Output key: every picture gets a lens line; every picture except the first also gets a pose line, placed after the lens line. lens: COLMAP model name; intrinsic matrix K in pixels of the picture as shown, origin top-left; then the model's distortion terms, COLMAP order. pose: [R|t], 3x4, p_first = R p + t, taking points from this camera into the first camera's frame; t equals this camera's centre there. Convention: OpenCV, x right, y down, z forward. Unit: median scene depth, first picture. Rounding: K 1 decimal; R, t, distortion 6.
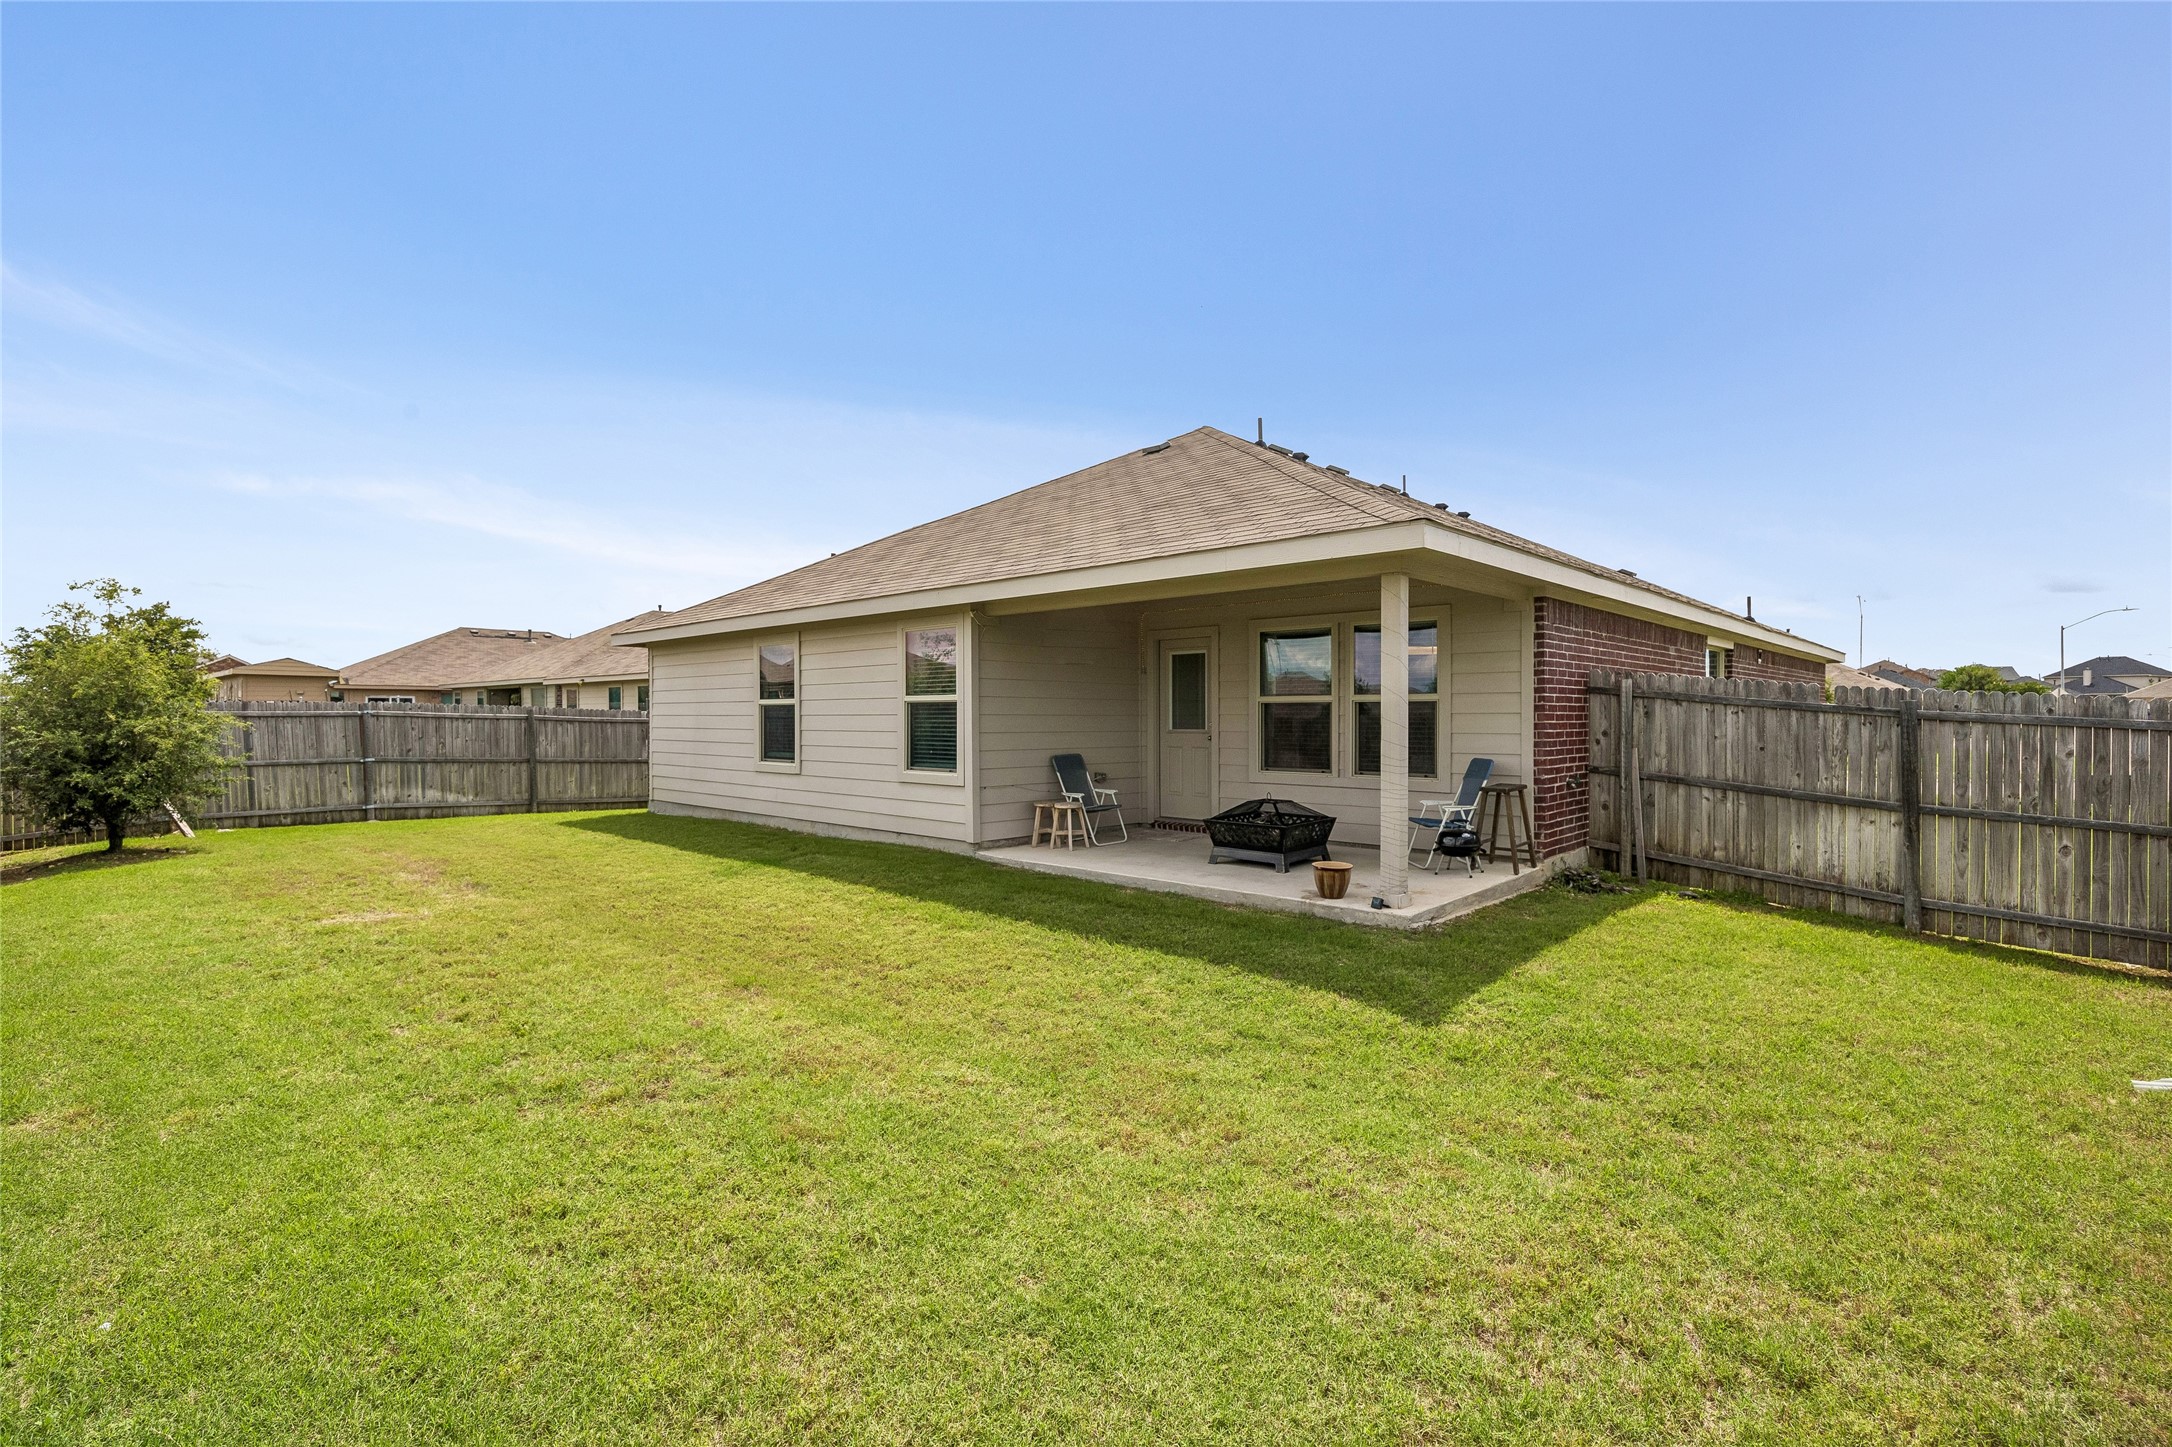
lens RADIAL K [[1015.9, 0, 1090.4], [0, 1015.9, 724.0], [0, 0, 1]] dist [-0.000253, 0.001488]
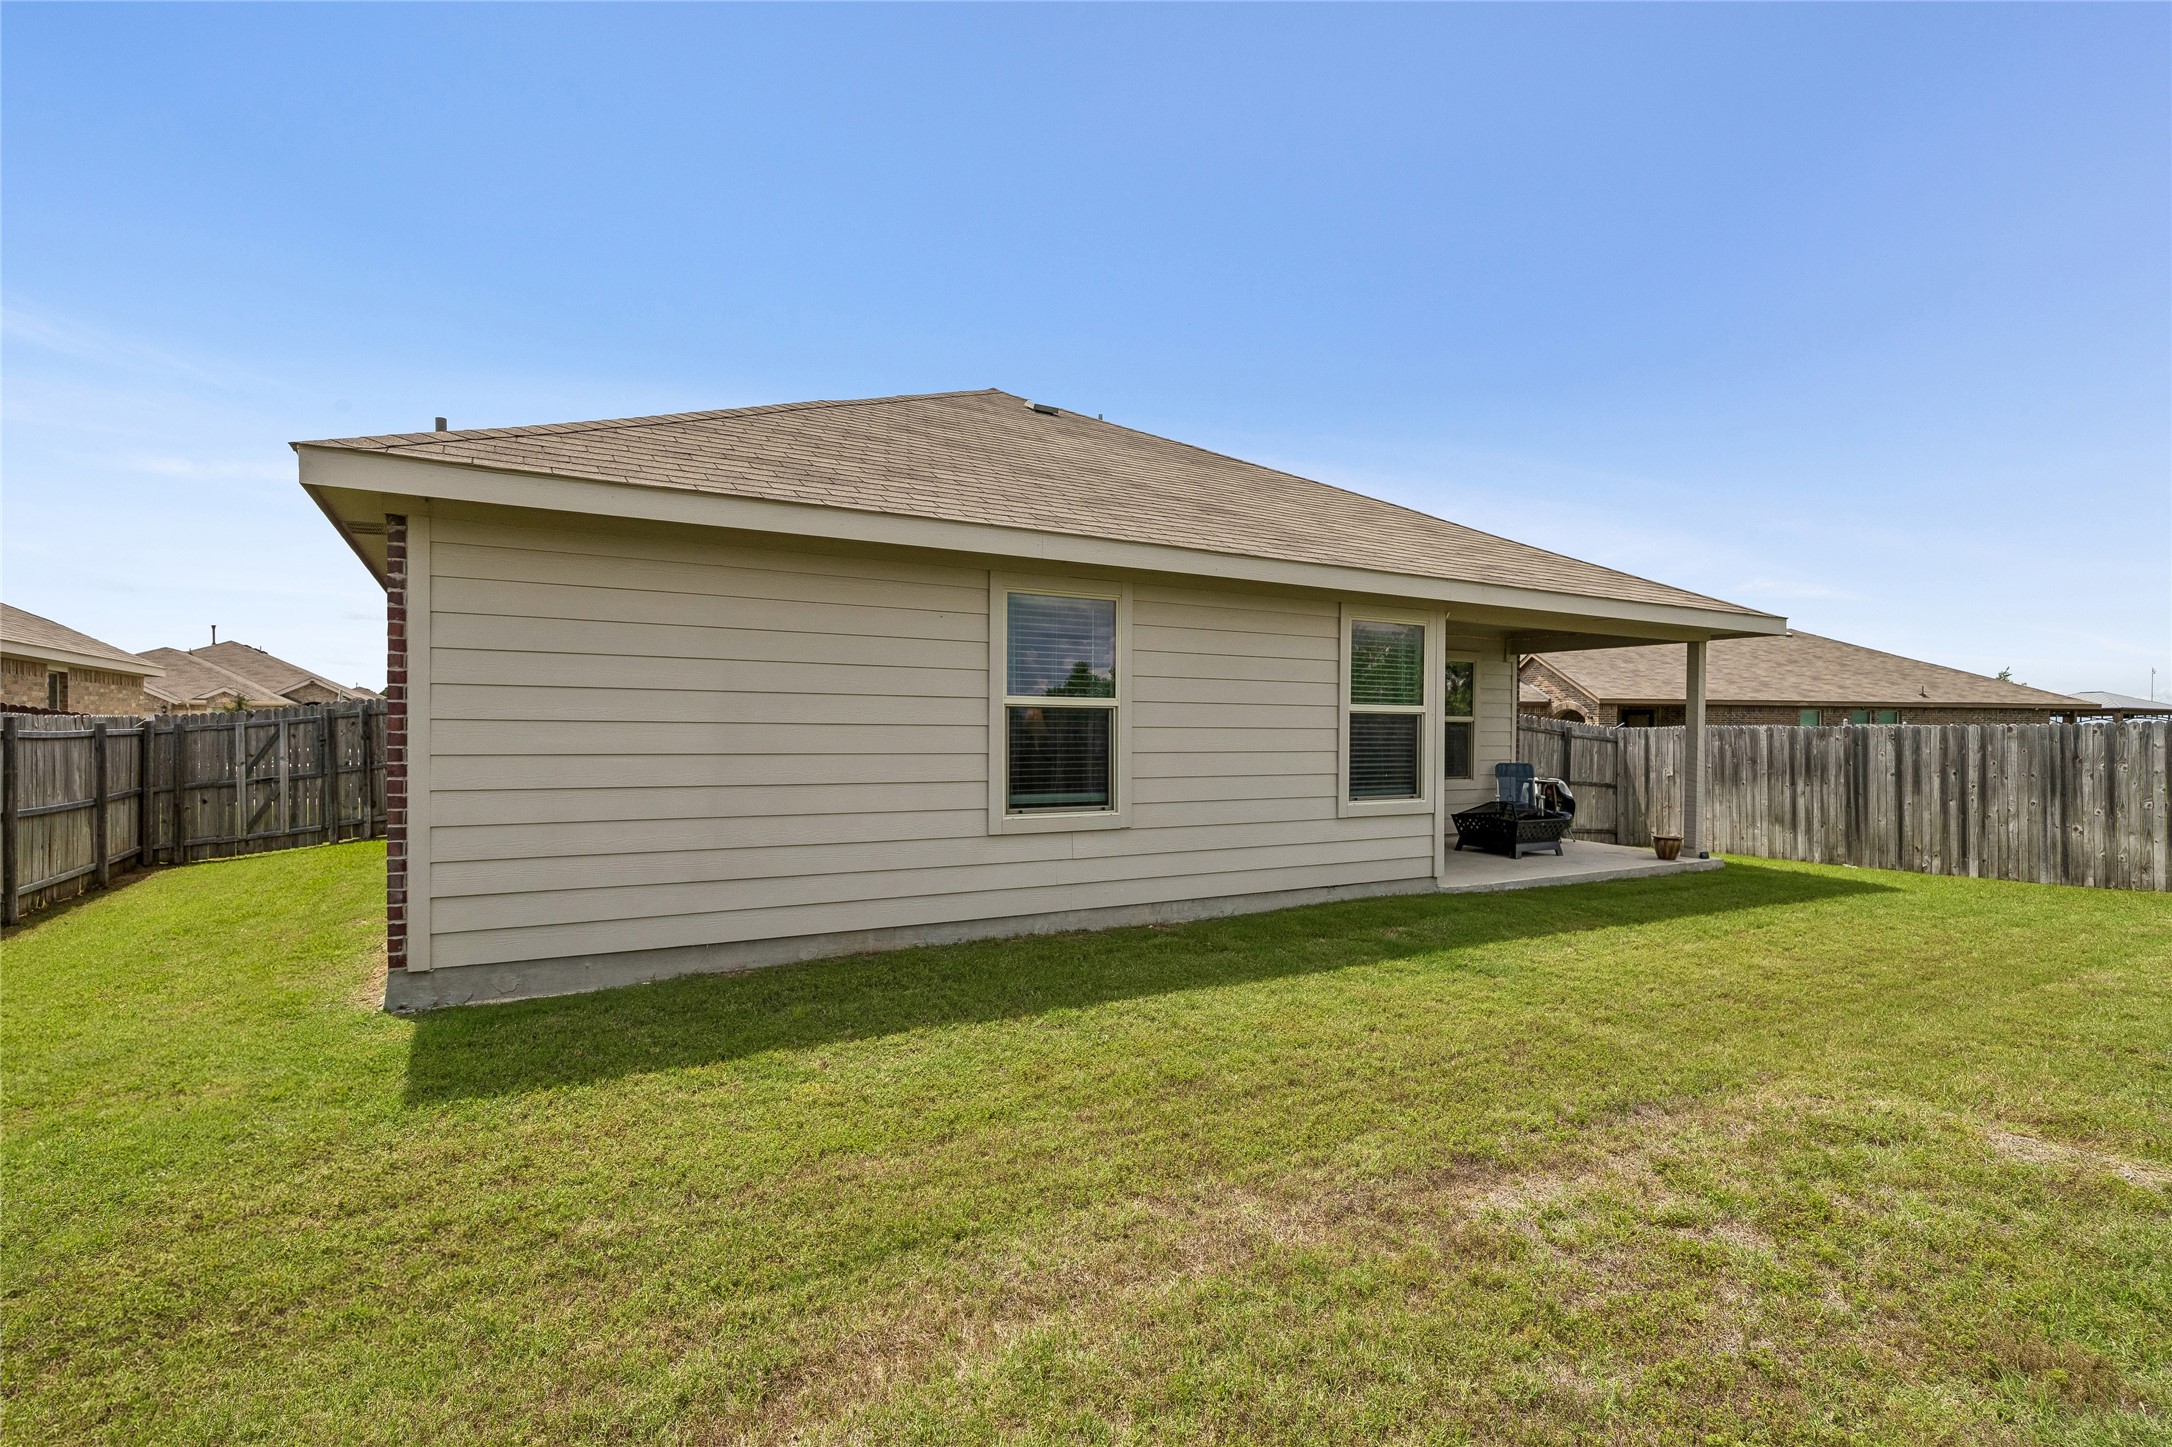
lens RADIAL K [[1015.9, 0, 1092.5], [0, 1015.9, 724.1], [0, 0, 1]] dist [-0.000253, 0.001488]
pose [[0.280651, 0.011641, 0.959739, -0.889060], [0.002694, 0.999913, -0.012916, -0.003064], [-0.959806, 0.006211, 0.280595, 0.890169]]
